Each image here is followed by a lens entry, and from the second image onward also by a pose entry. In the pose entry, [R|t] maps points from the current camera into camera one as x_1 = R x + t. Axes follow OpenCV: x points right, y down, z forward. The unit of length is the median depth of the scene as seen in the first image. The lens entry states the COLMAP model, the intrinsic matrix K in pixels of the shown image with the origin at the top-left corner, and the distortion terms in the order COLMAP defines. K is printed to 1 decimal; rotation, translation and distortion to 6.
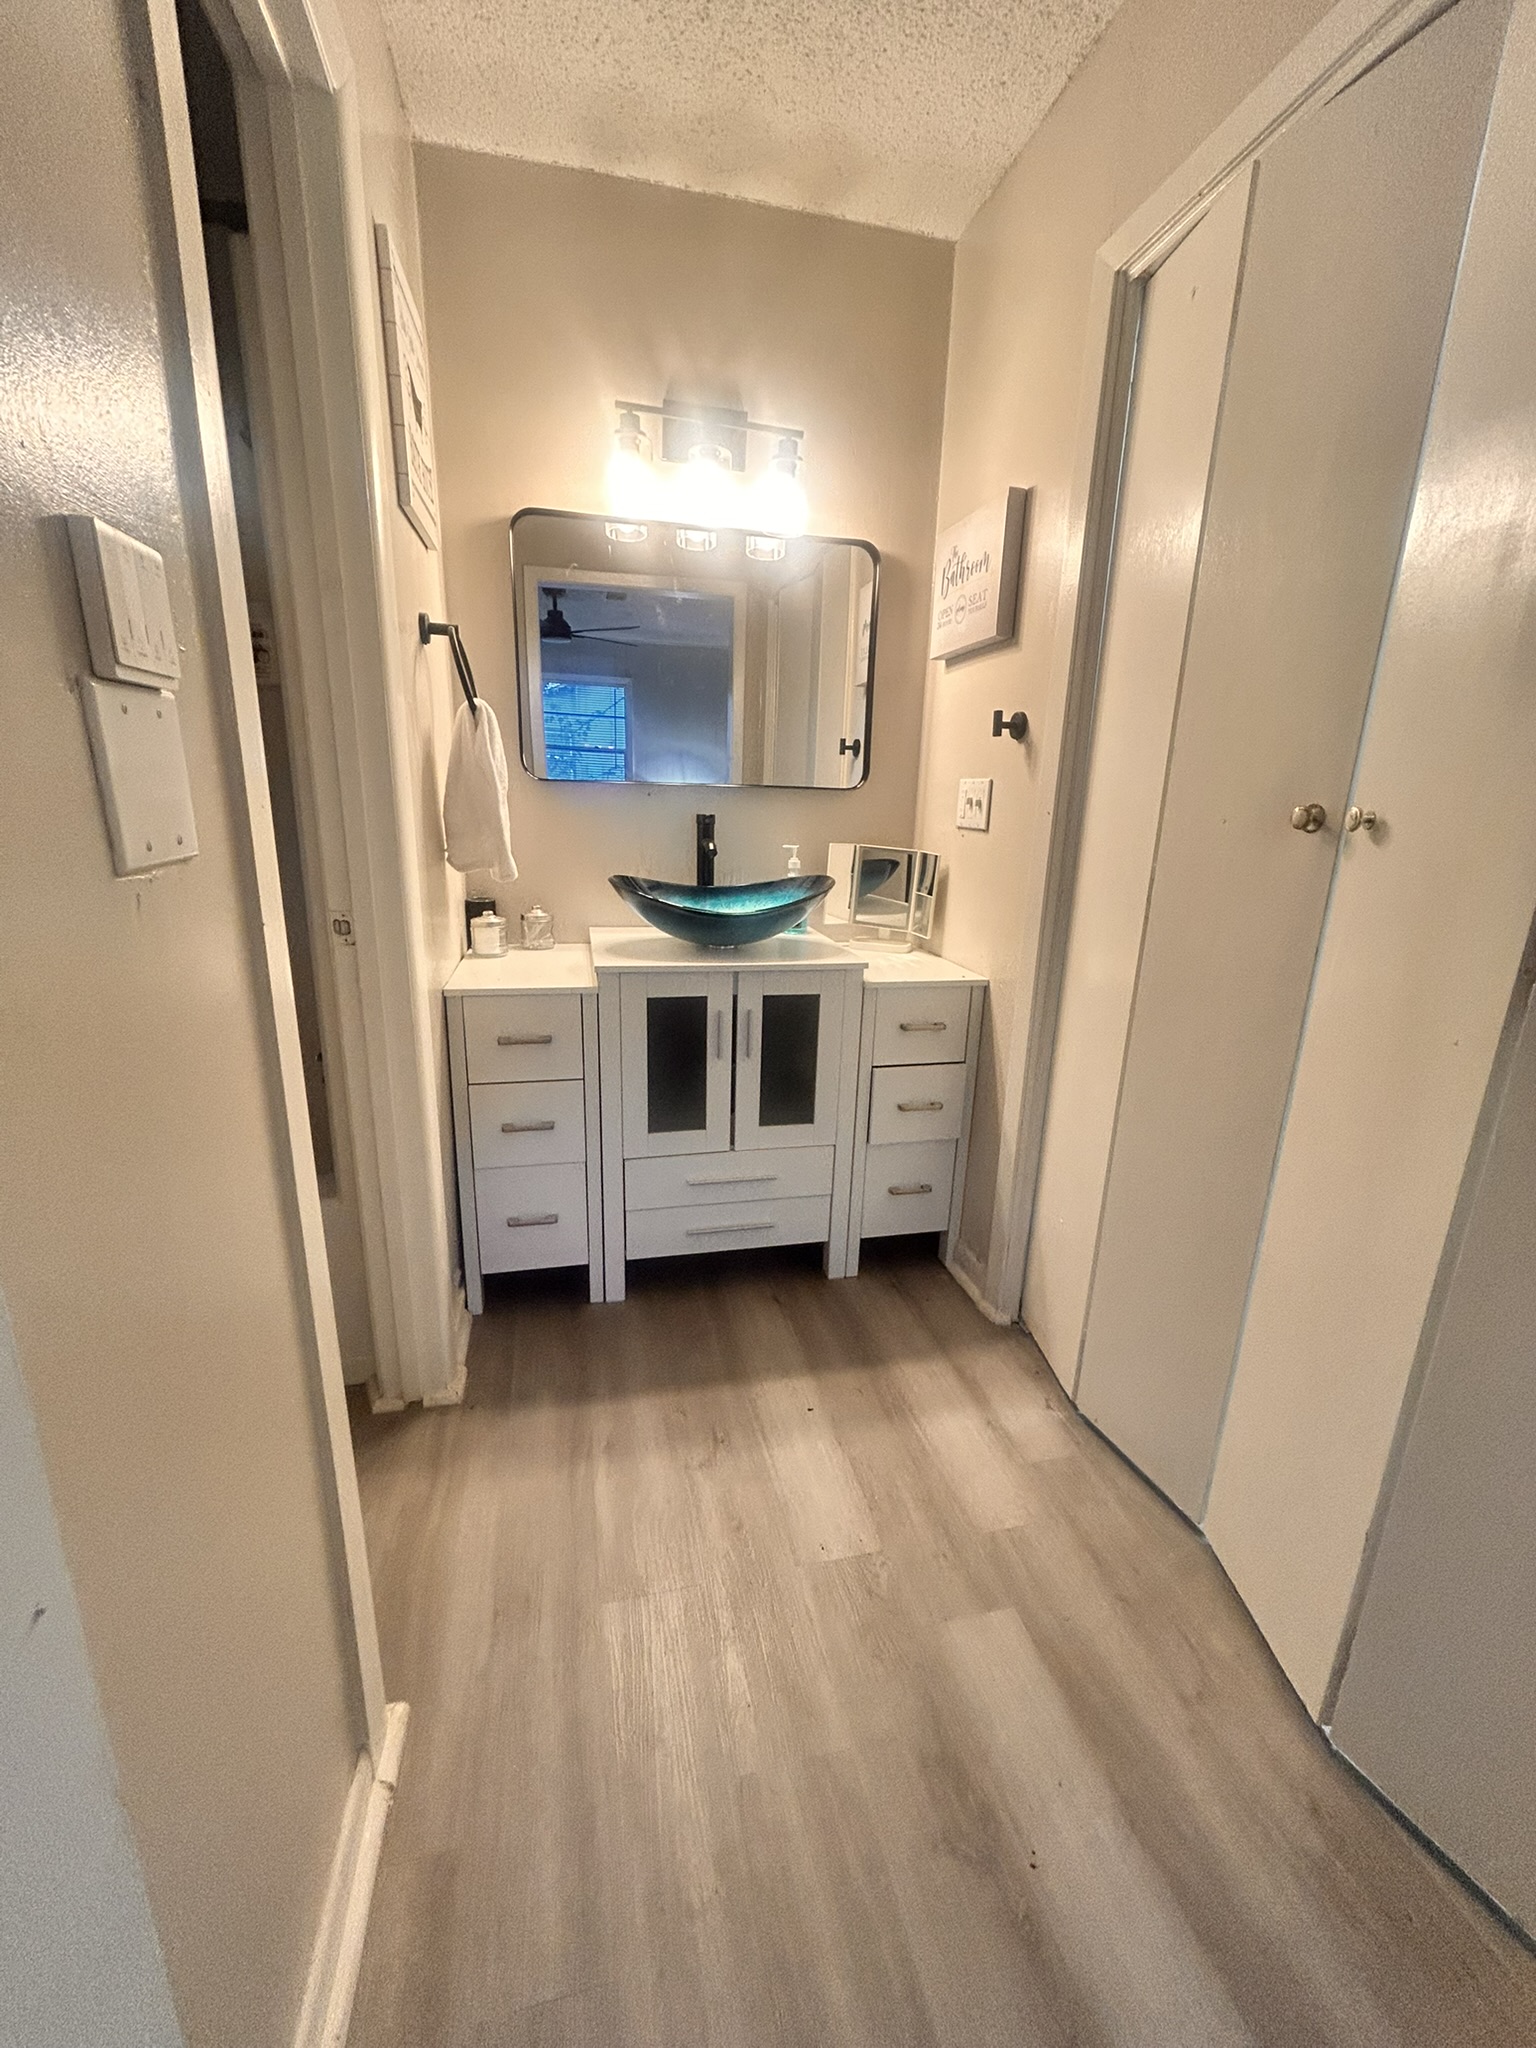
lens RADIAL K [[832.9, 0, 767.3], [0, 832.9, 1022.3], [0, 0, 1]] dist [-0.000257, -0.000039]
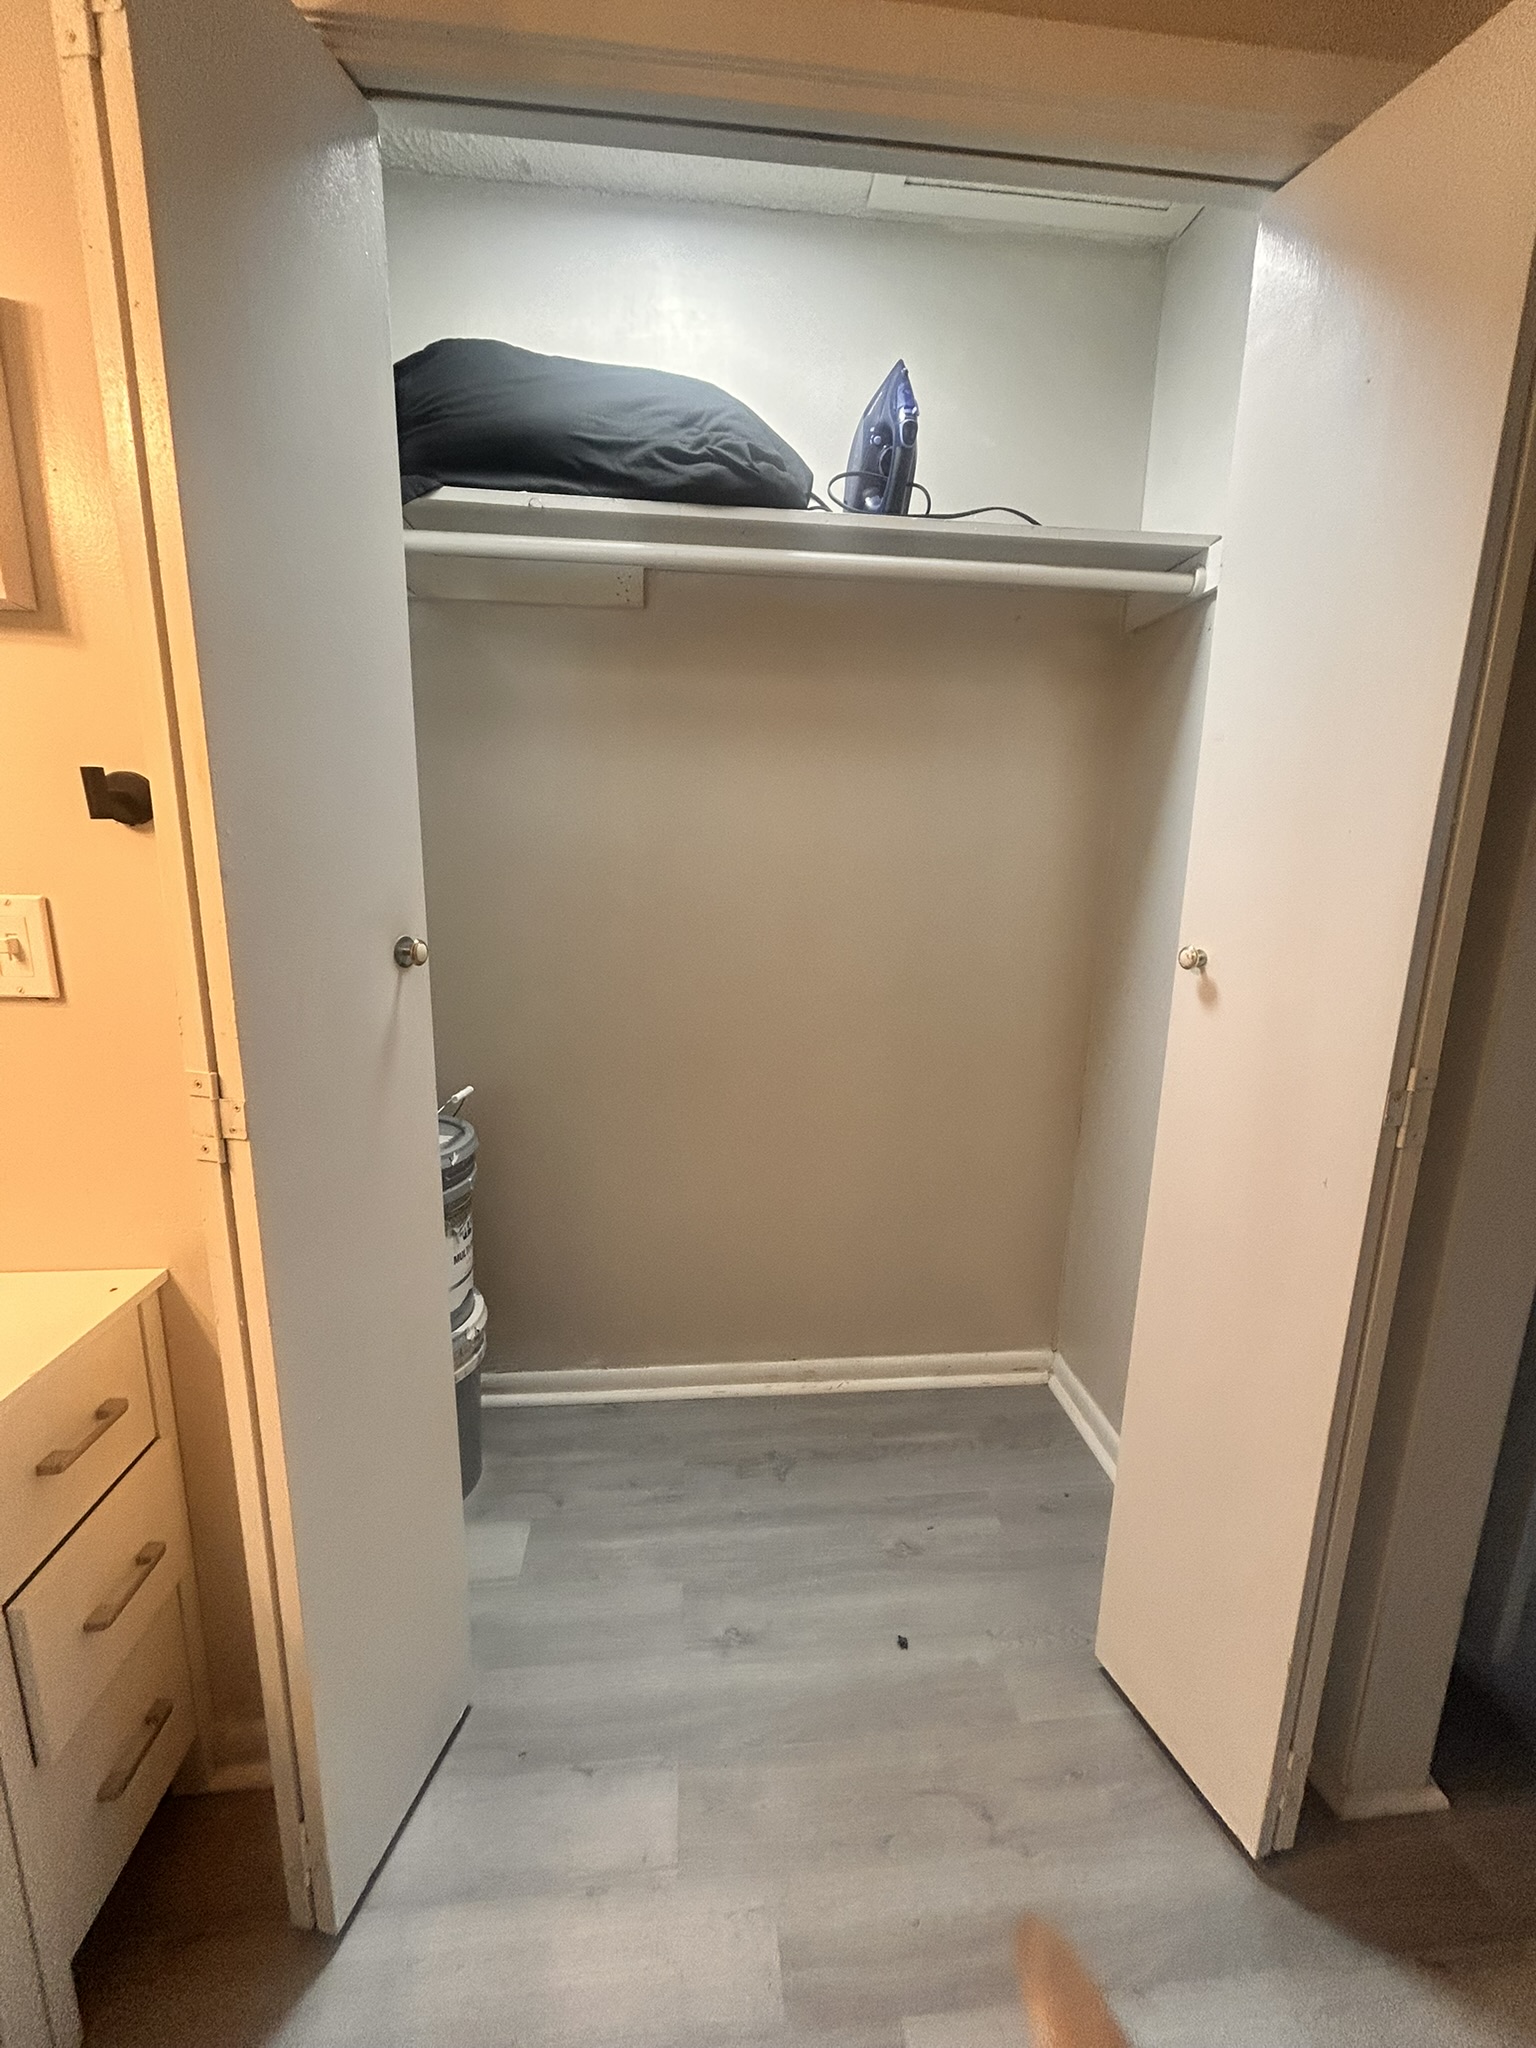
lens RADIAL K [[832.9, 0, 767.4], [0, 832.9, 1018.1], [0, 0, 1]] dist [-0.000257, -0.000039]
pose [[0.132909, -0.224477, 0.965373, -0.168691], [0.251759, 0.949714, 0.186174, -0.224236], [-0.958620, 0.218297, 0.182740, 0.563551]]
